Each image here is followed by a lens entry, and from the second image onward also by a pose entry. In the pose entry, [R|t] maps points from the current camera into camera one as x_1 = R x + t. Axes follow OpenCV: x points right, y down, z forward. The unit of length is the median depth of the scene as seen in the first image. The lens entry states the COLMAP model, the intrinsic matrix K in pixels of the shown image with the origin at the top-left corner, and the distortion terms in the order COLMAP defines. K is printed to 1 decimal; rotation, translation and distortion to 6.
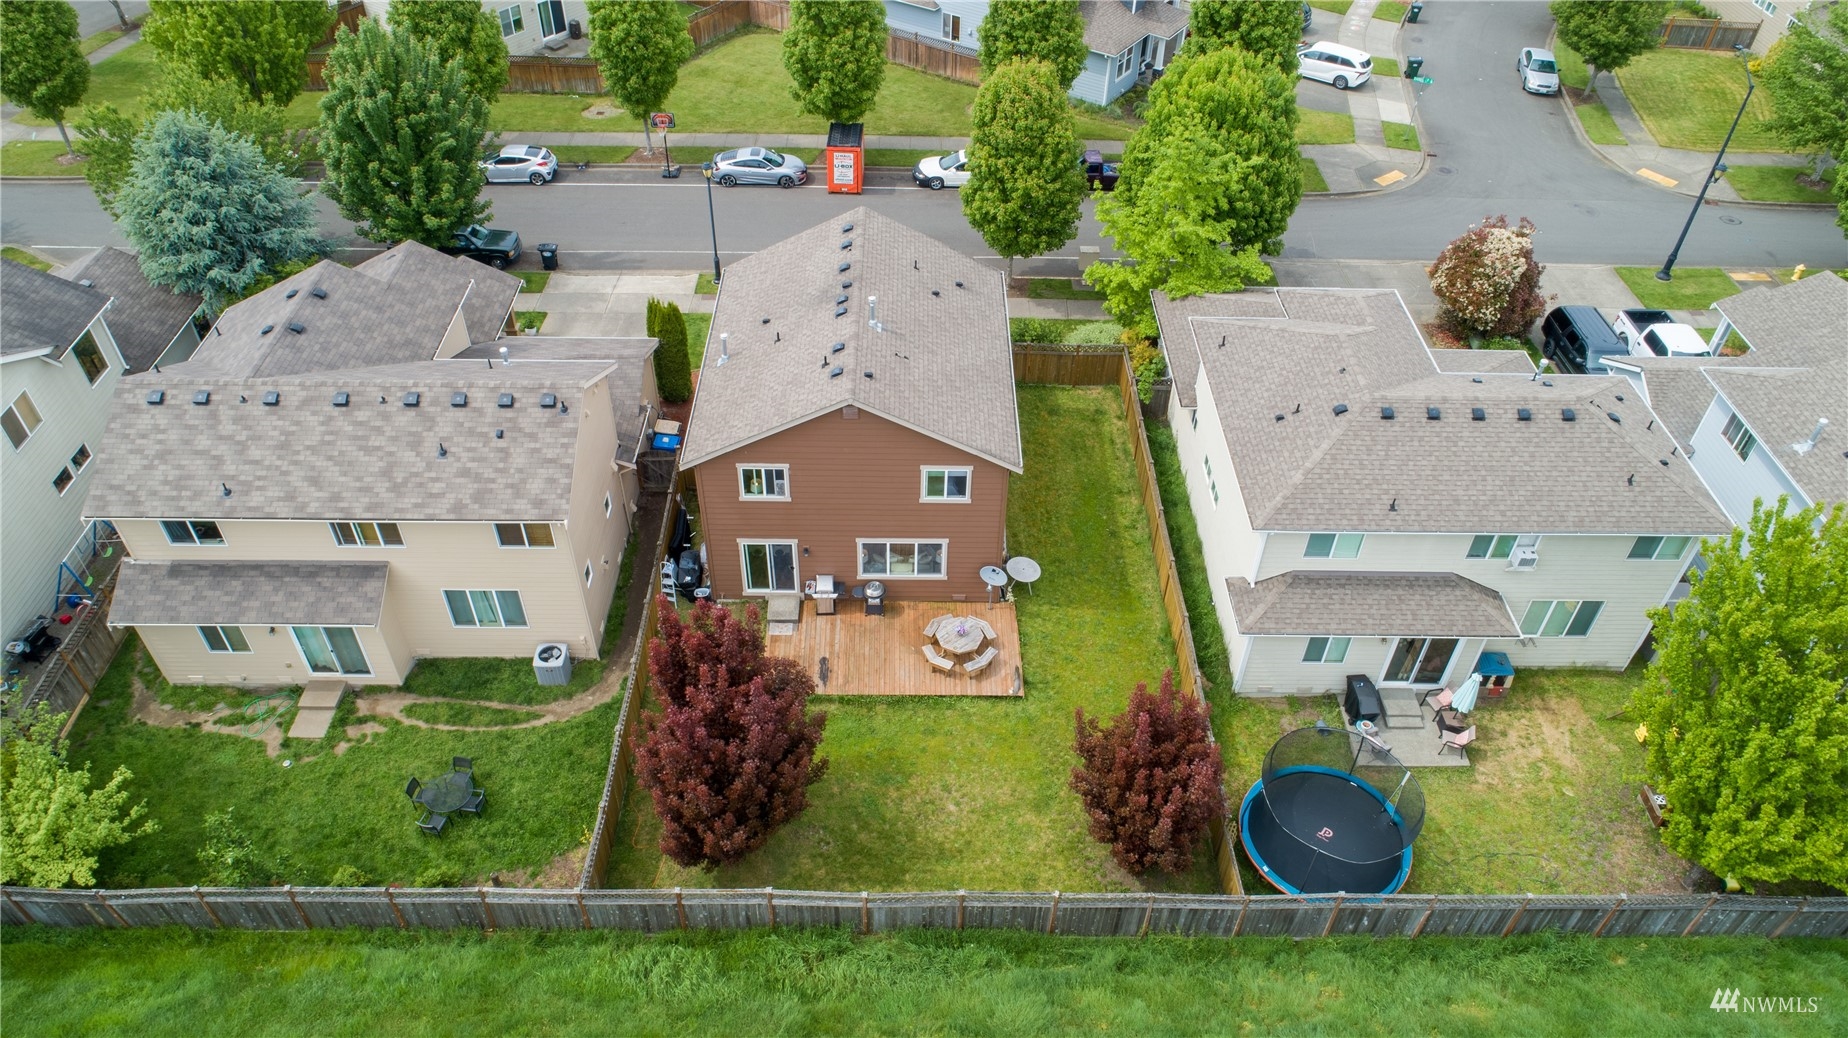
lens RADIAL K [[1248.2, 0, 924.0], [0, 1248.2, 519.0], [0, 0, 1]] dist [0.002414, -0.000227]
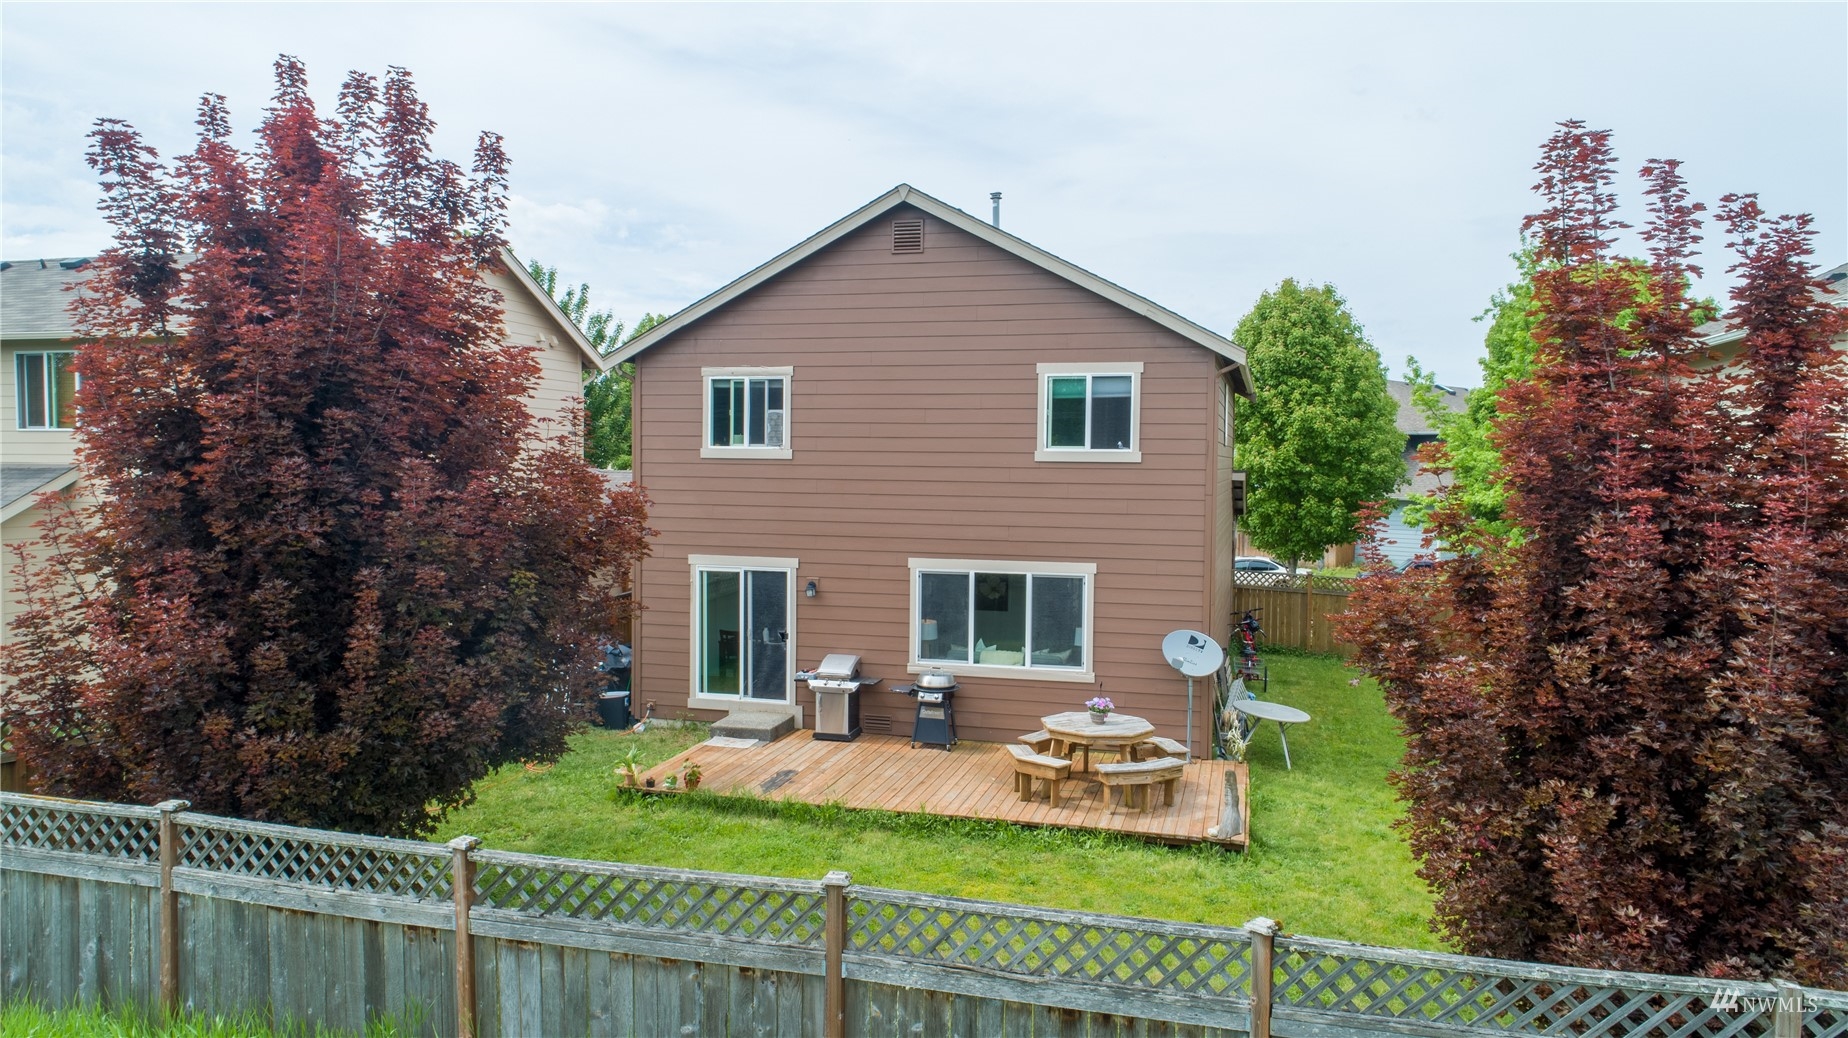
lens RADIAL K [[1248.2, 0, 924.0], [0, 1248.2, 519.0], [0, 0, 1]] dist [0.002414, -0.000227]
pose [[0.962755, 0.003739, -0.270351, 0.085206], [-0.174489, 0.772401, -0.610696, 0.305338], [0.206536, 0.635124, 0.744285, 0.623989]]
